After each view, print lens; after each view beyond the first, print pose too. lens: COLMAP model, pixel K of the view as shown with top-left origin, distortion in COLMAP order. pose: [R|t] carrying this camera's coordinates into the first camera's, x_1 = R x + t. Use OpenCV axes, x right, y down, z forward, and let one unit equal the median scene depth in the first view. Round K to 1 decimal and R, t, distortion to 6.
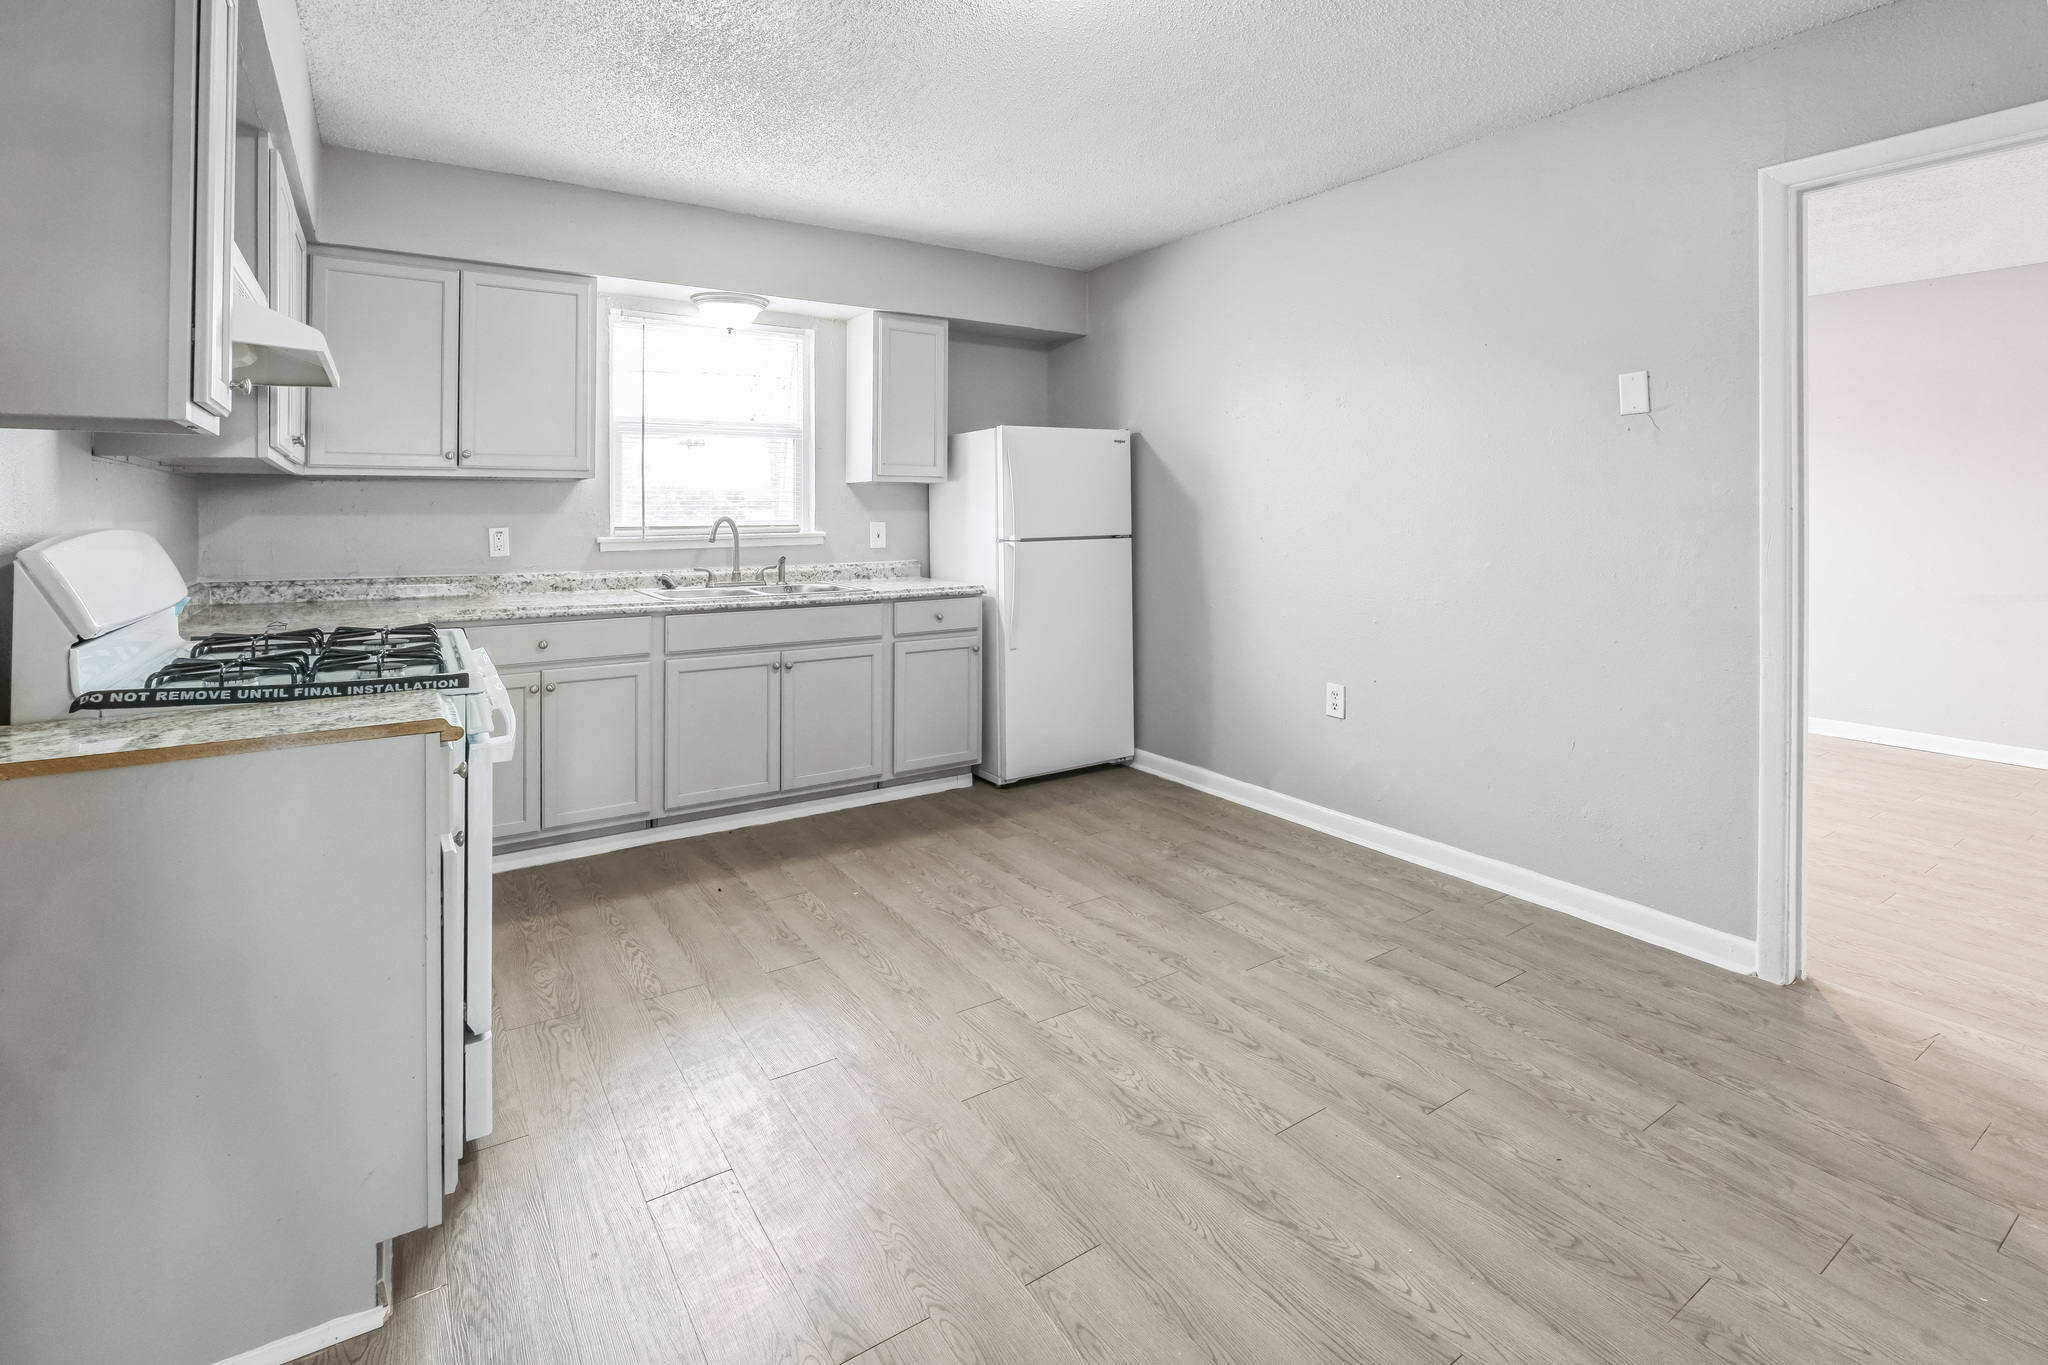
lens RADIAL K [[955.7, 0, 1010.1], [0, 955.7, 499.2], [0, 0, 1]] dist [-0.010678, 0.001244]
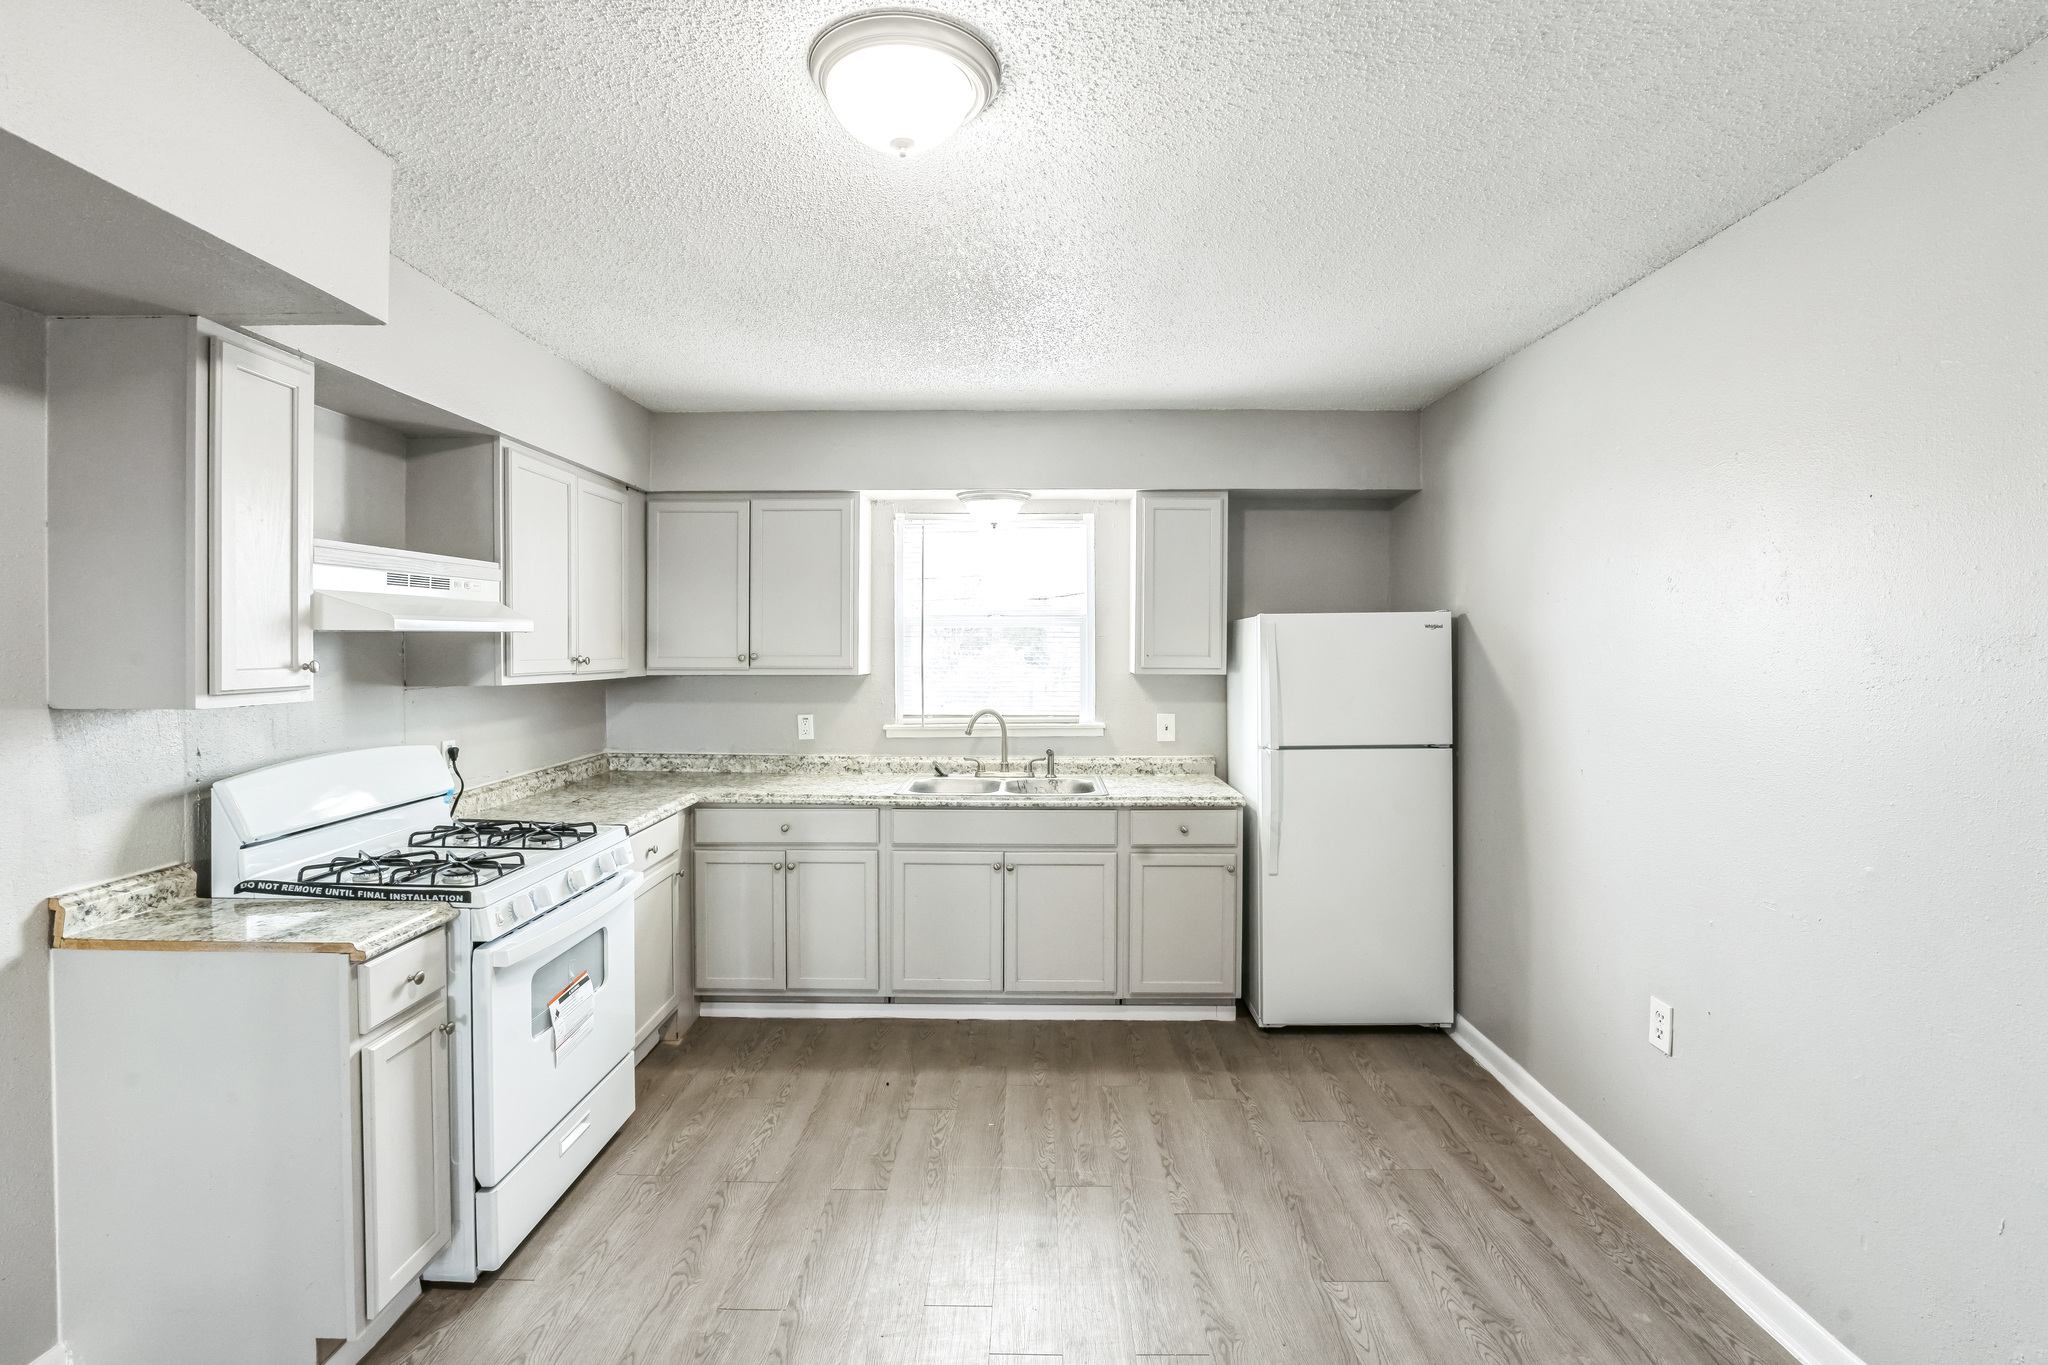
lens RADIAL K [[952.1, 0, 1027.3], [0, 952.1, 649.6], [0, 0, 1]] dist [-0.023849, 0.000008]
pose [[0.831810, 0.006988, -0.555017, 0.330450], [0.003586, 0.999832, 0.017963, -0.069519], [0.555049, -0.016933, 0.831645, 0.195234]]
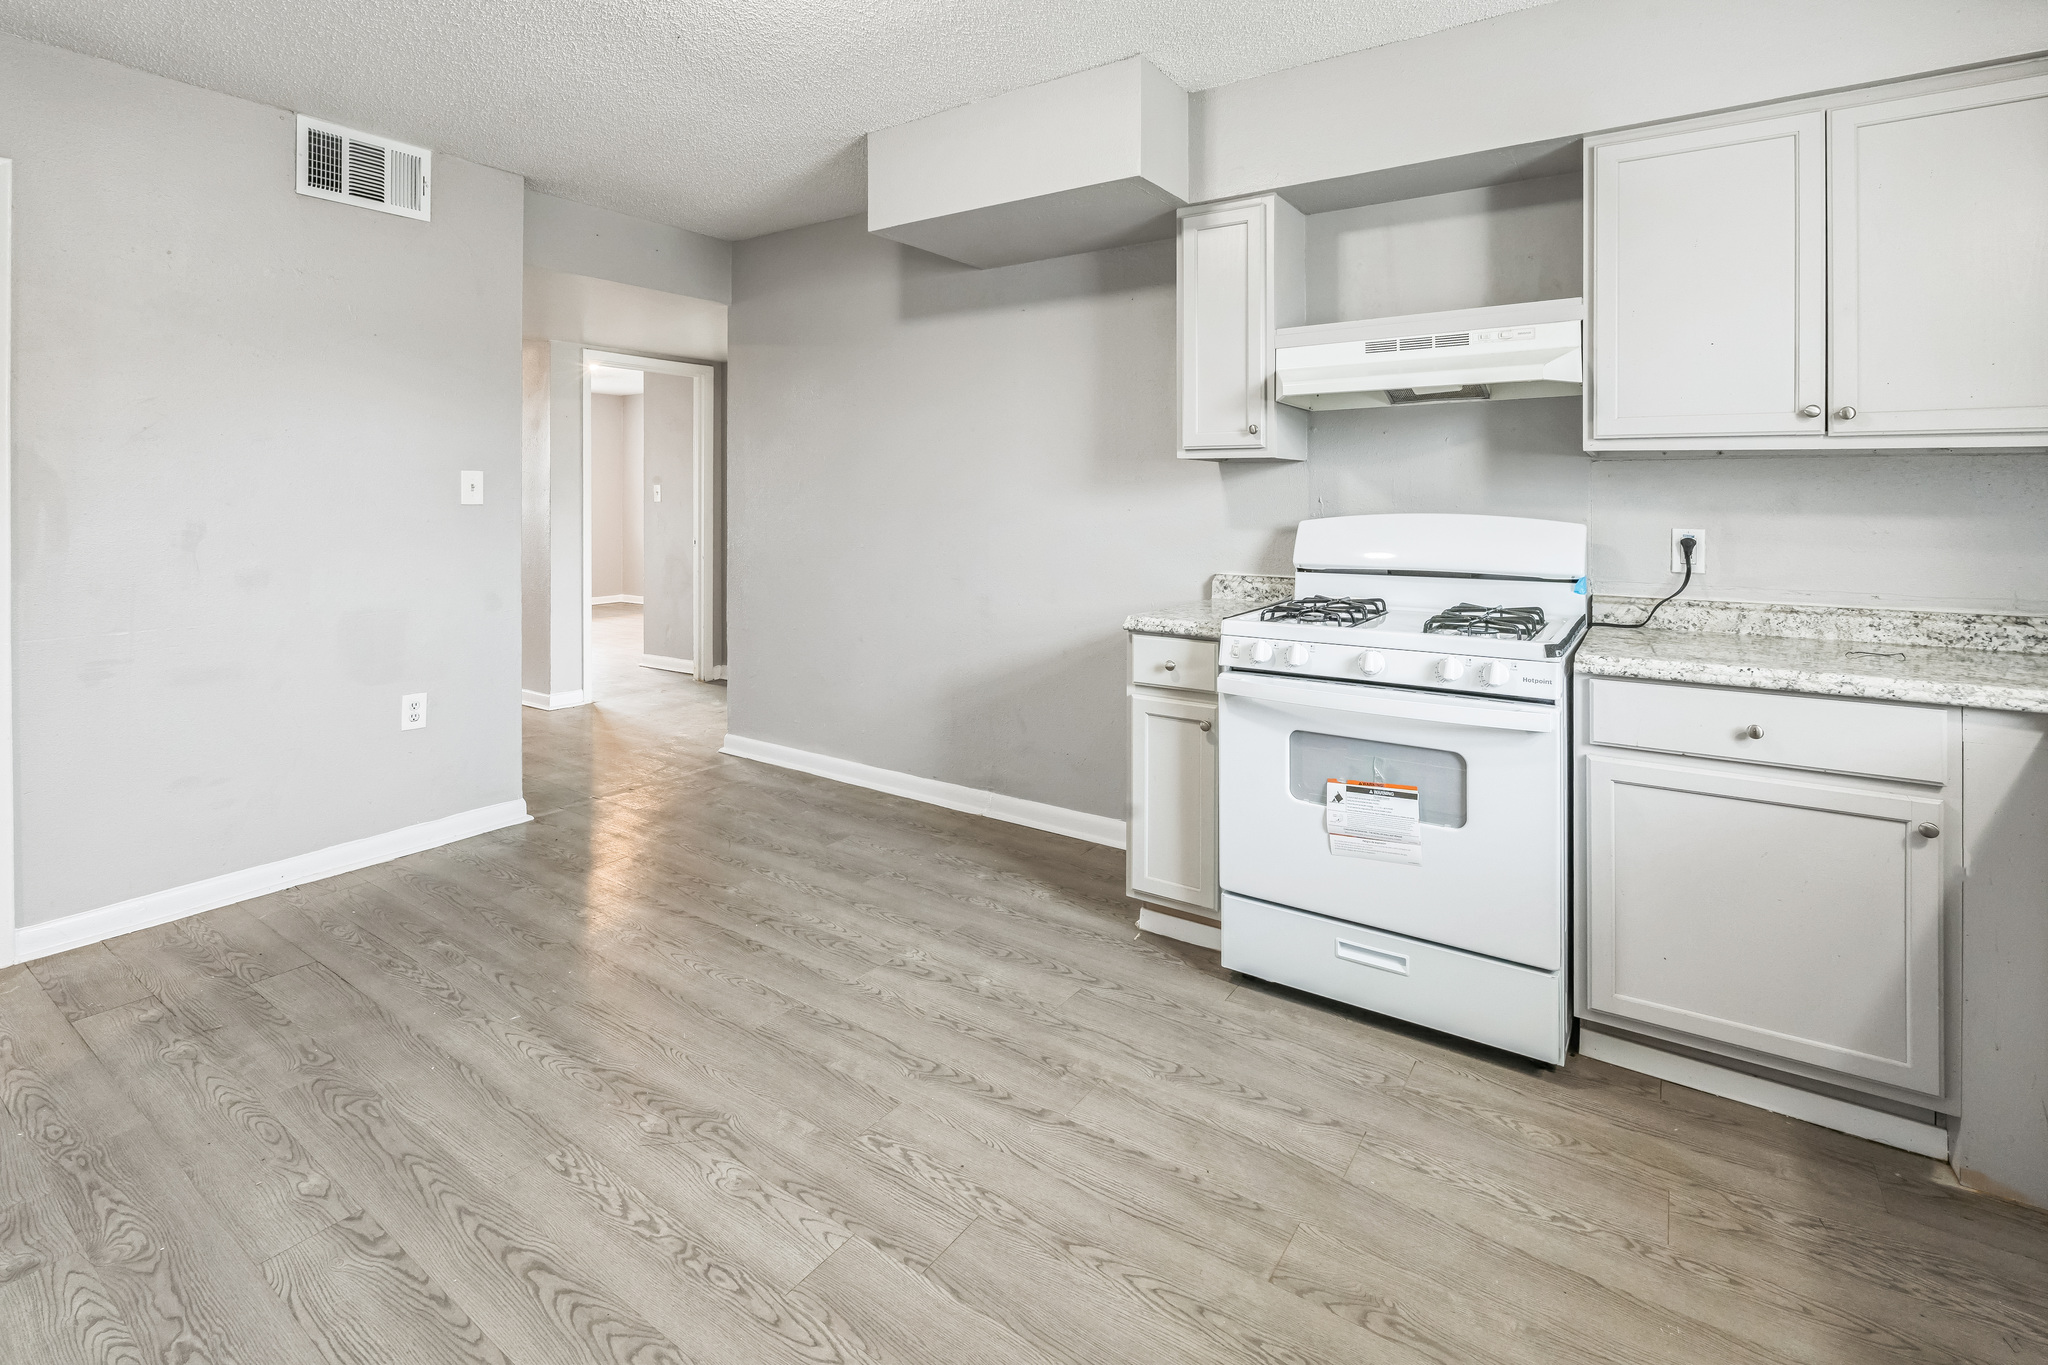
lens RADIAL K [[955.7, 0, 1010.1], [0, 955.7, 499.2], [0, 0, 1]] dist [-0.010678, 0.001244]
pose [[-0.929339, -0.002380, -0.369221, 0.112769], [0.000656, 0.999967, -0.008097, 0.009762], [0.369228, -0.007767, -0.929306, 1.054173]]
